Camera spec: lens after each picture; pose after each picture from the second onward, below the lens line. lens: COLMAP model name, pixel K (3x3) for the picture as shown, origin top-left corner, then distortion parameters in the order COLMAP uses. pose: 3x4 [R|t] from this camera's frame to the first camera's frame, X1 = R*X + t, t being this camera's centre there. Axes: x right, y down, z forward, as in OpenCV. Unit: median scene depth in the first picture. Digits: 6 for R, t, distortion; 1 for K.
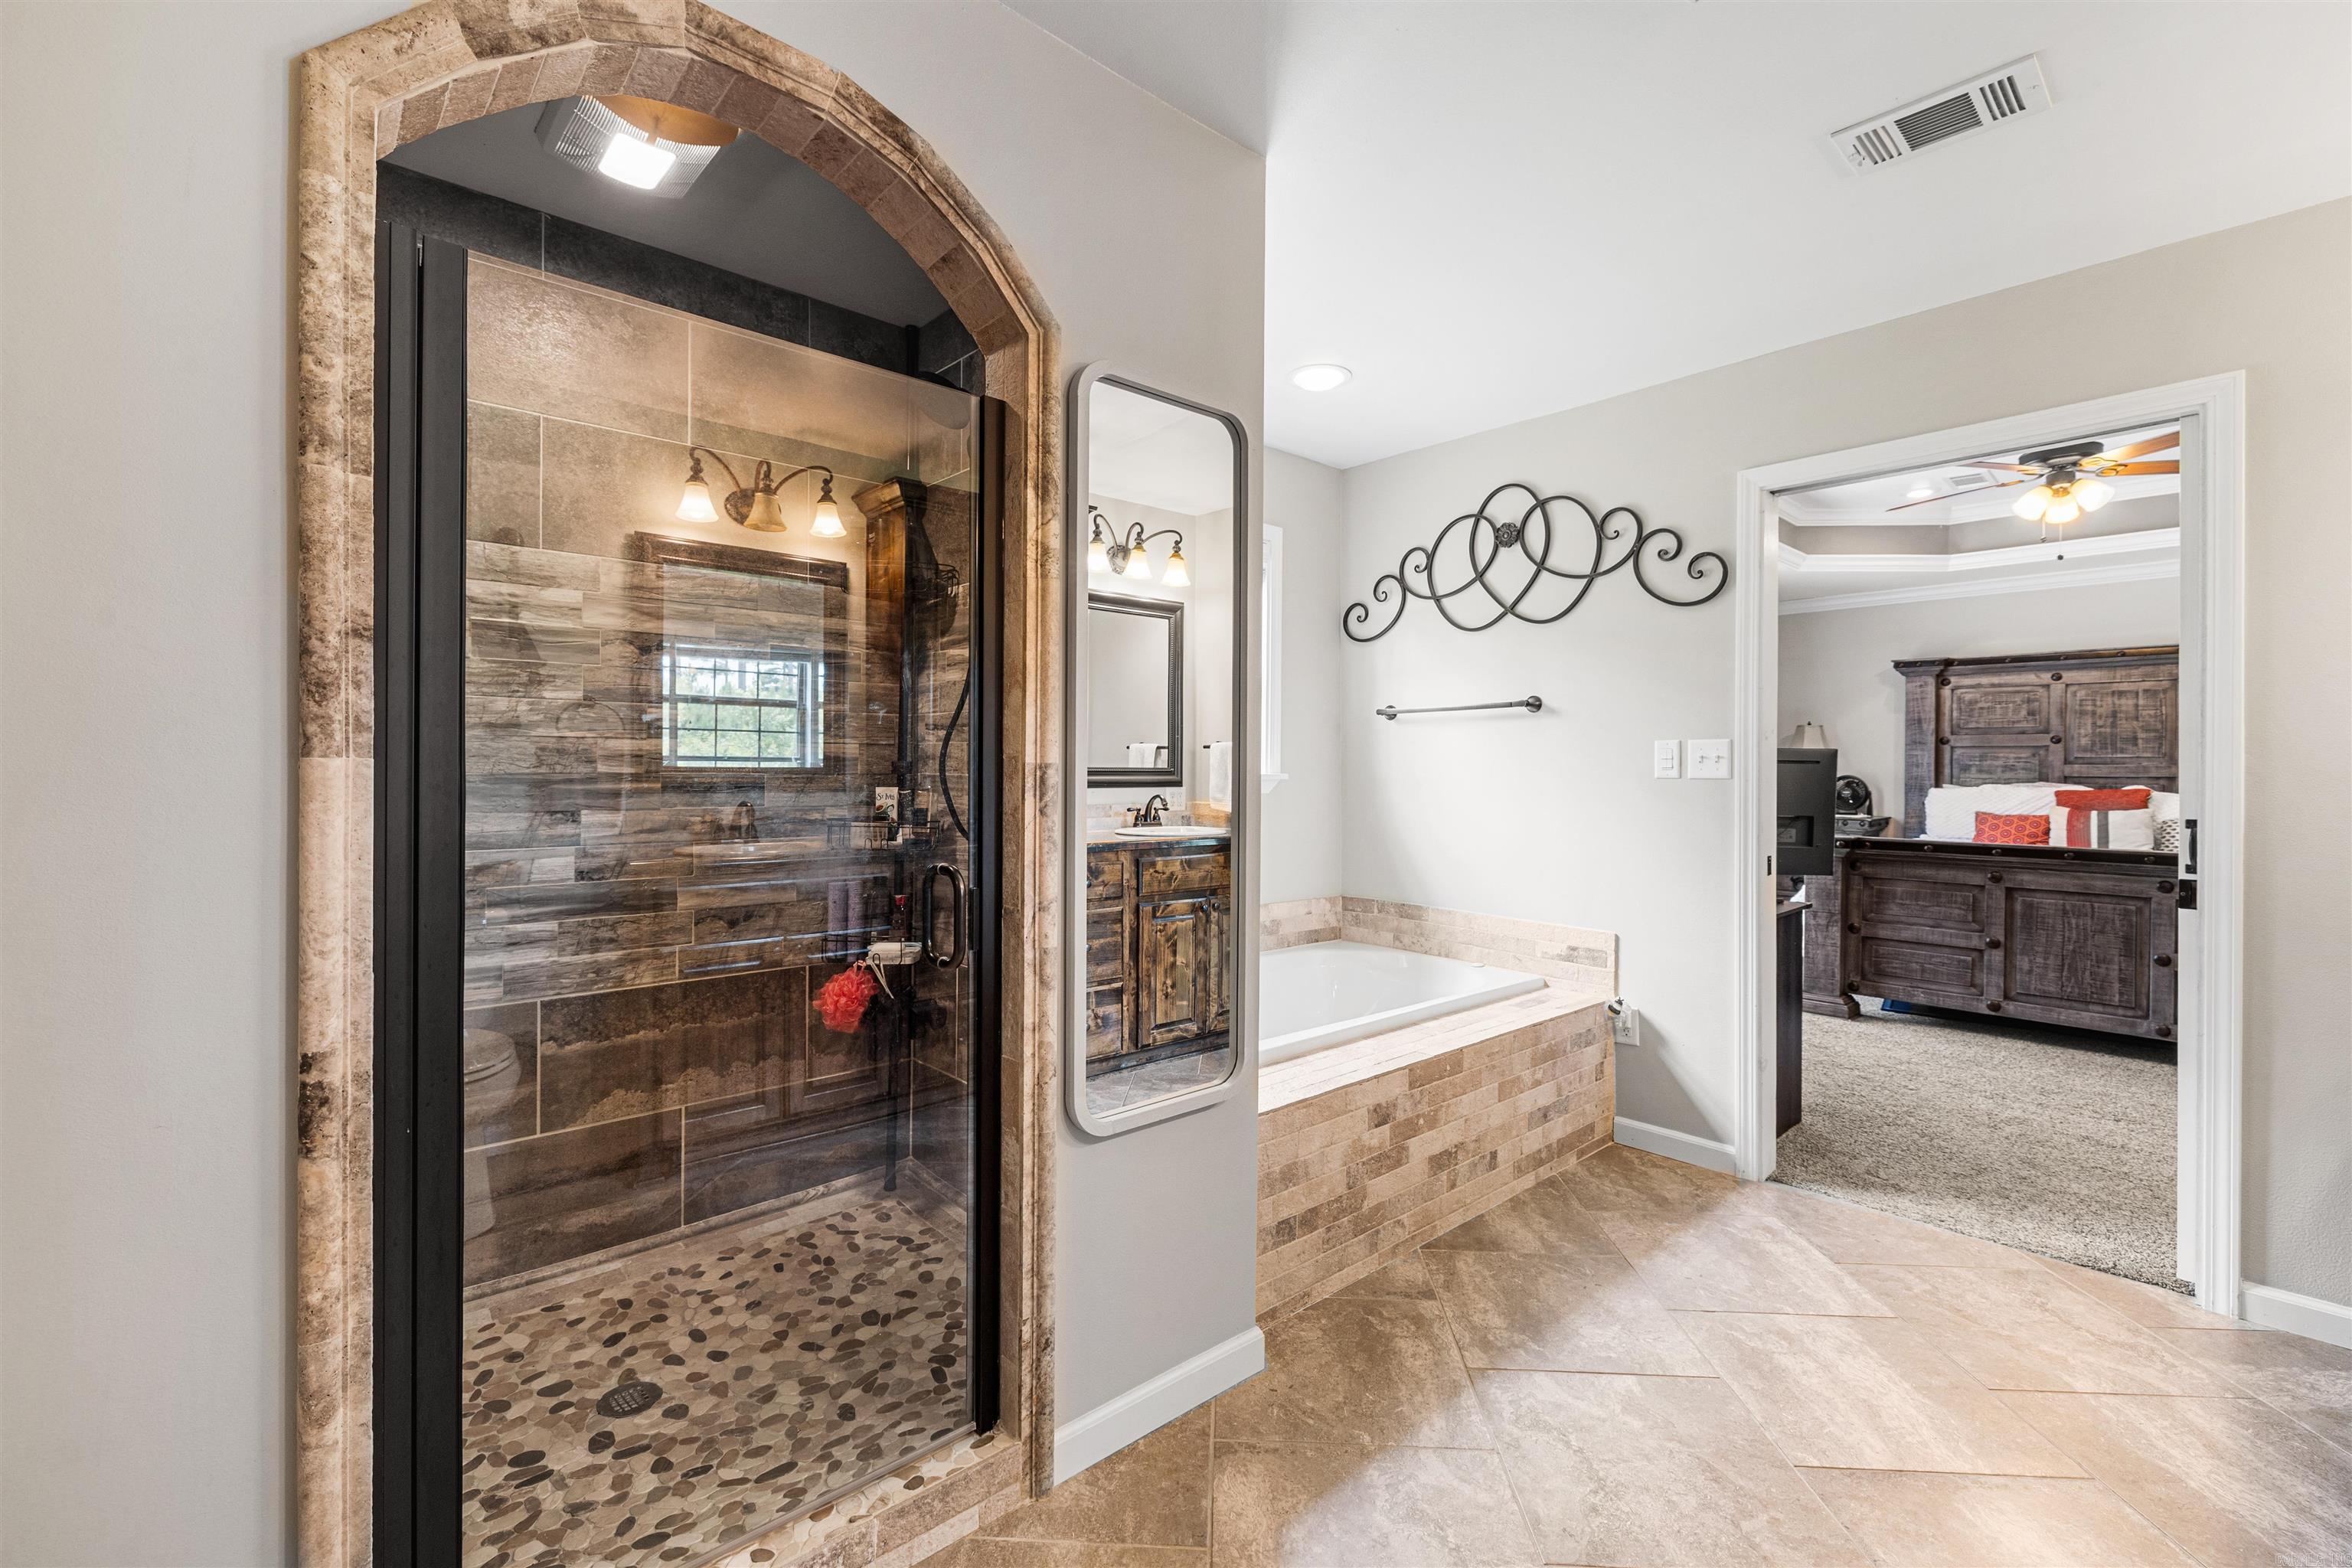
lens RADIAL K [[996.4, 0, 1175.6], [0, 996.4, 777.4], [0, 0, 1]] dist [-0.001324, 0.000084]
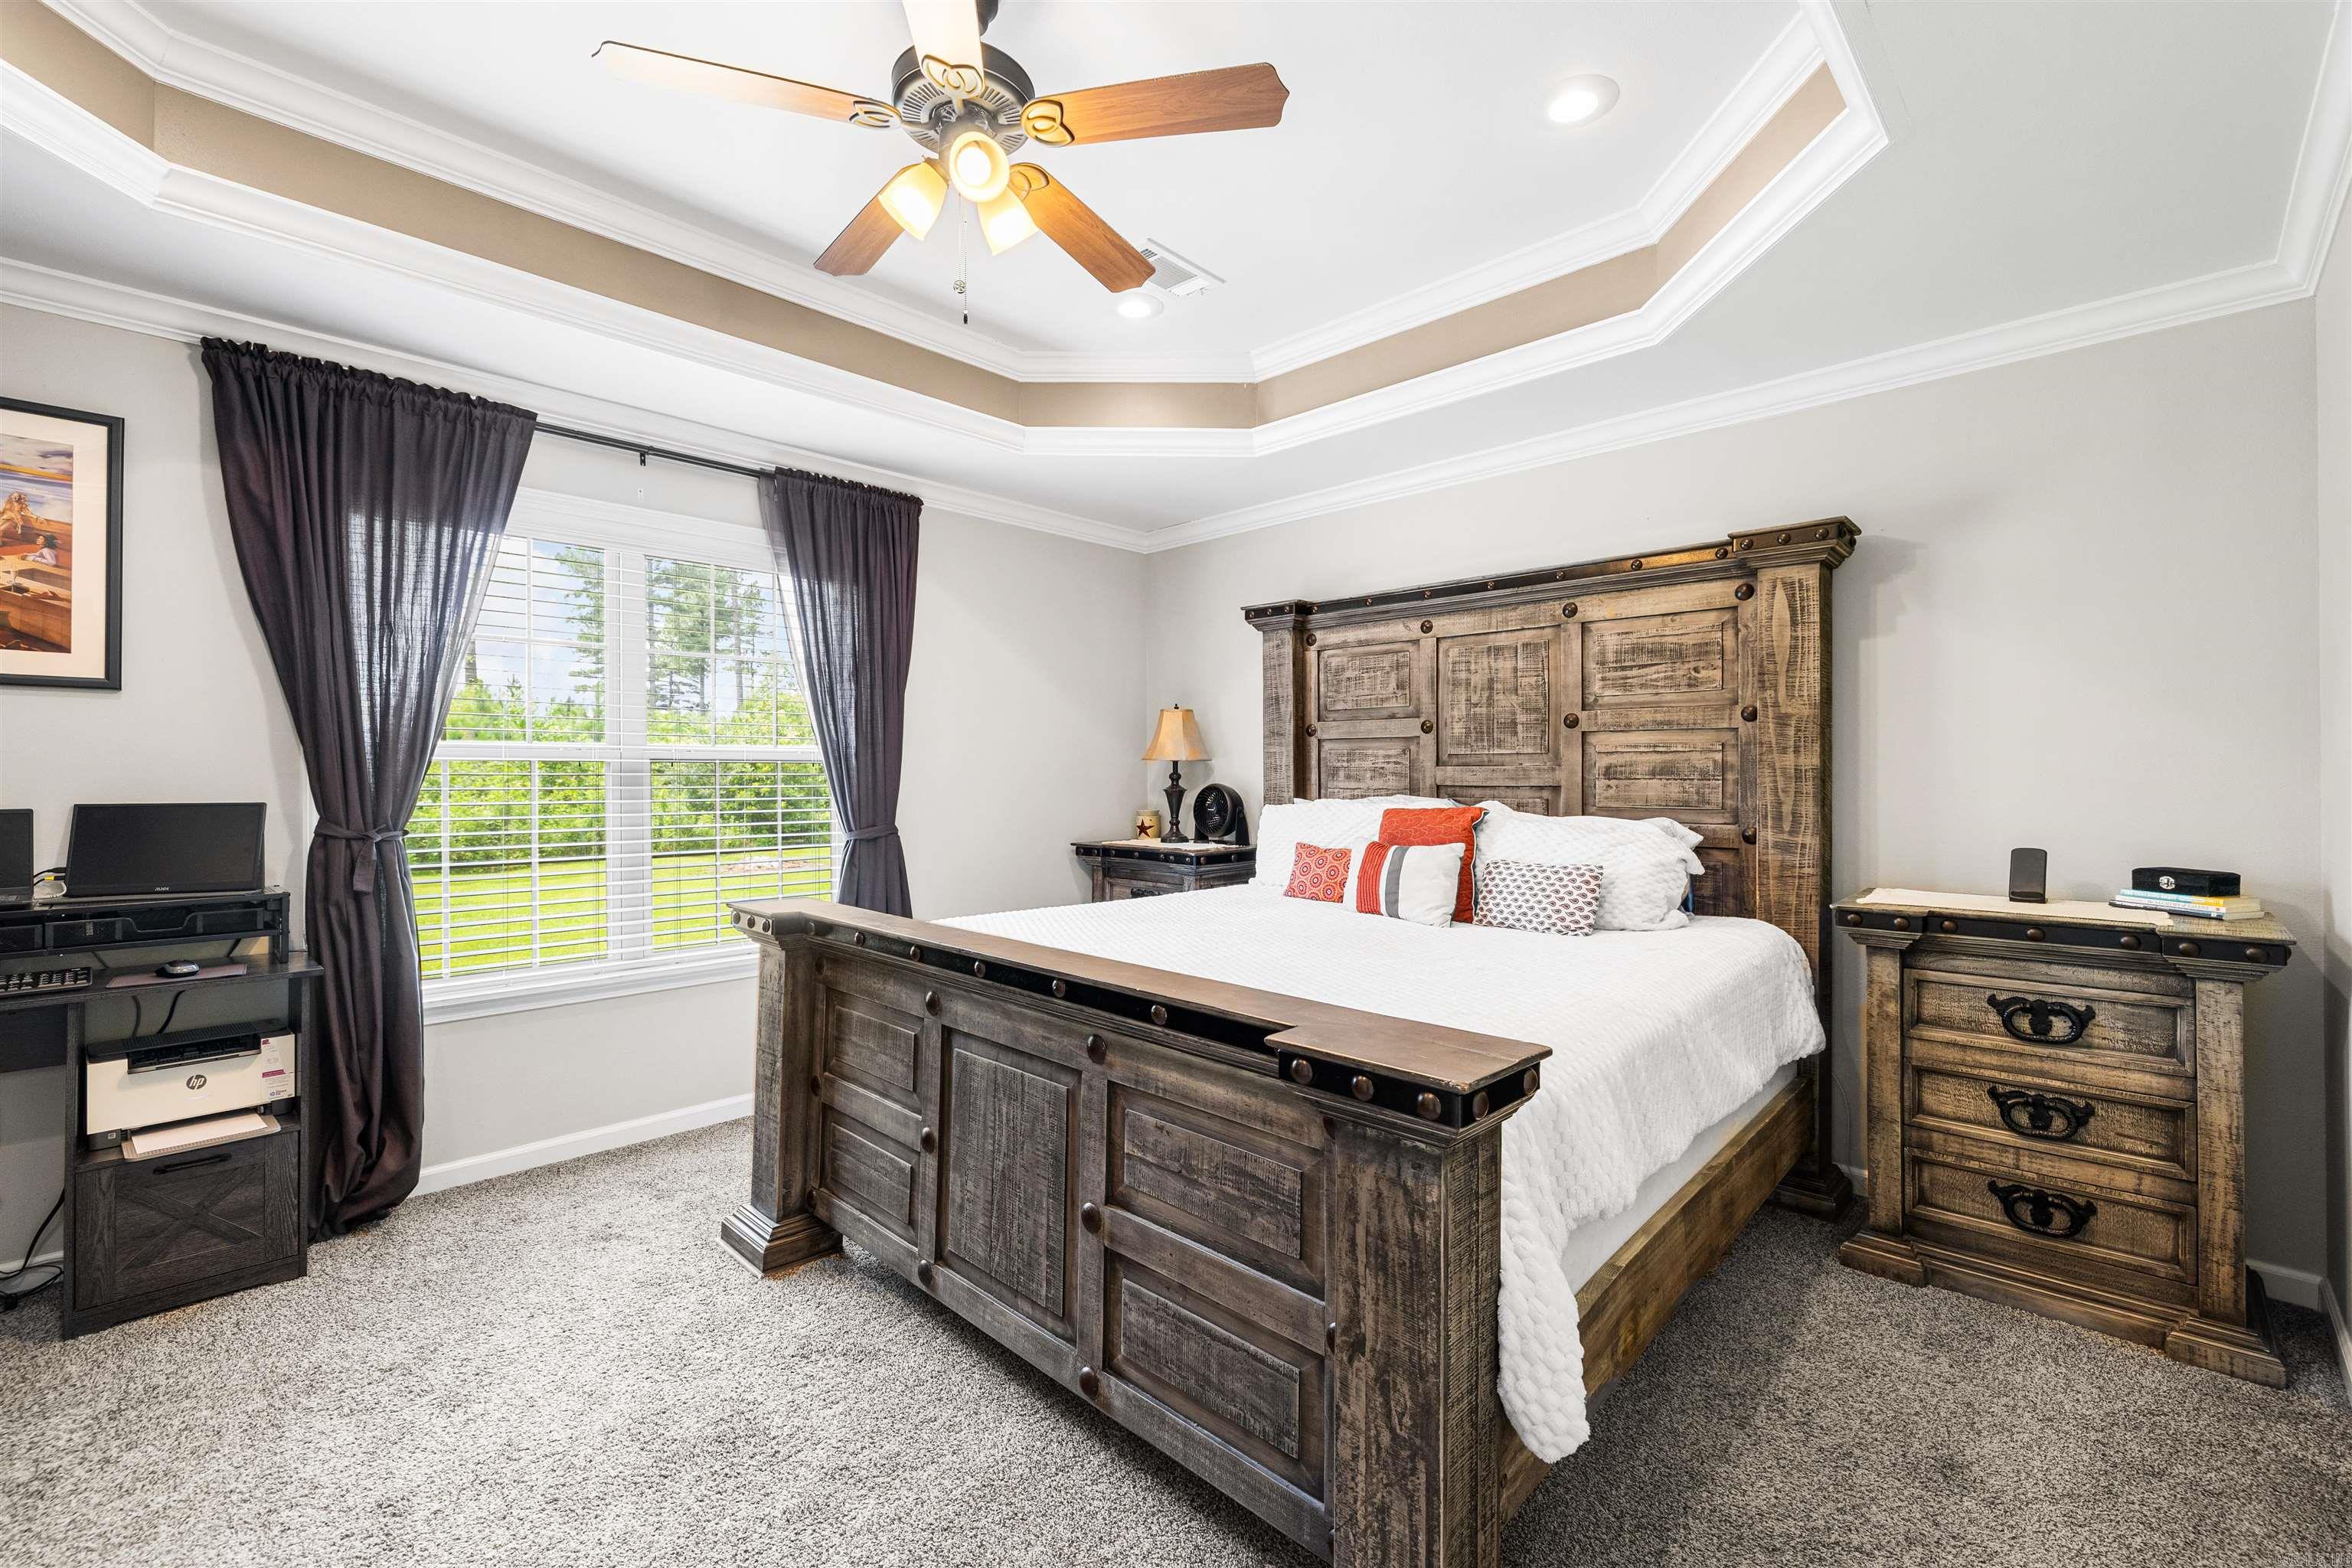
lens RADIAL K [[996.4, 0, 1175.7], [0, 996.4, 778.1], [0, 0, 1]] dist [-0.001324, 0.000084]
pose [[0.997074, -0.004714, 0.076299, 0.677212], [0.005160, 0.999971, -0.005645, -0.002700], [-0.076270, 0.006022, 0.997069, 0.384733]]
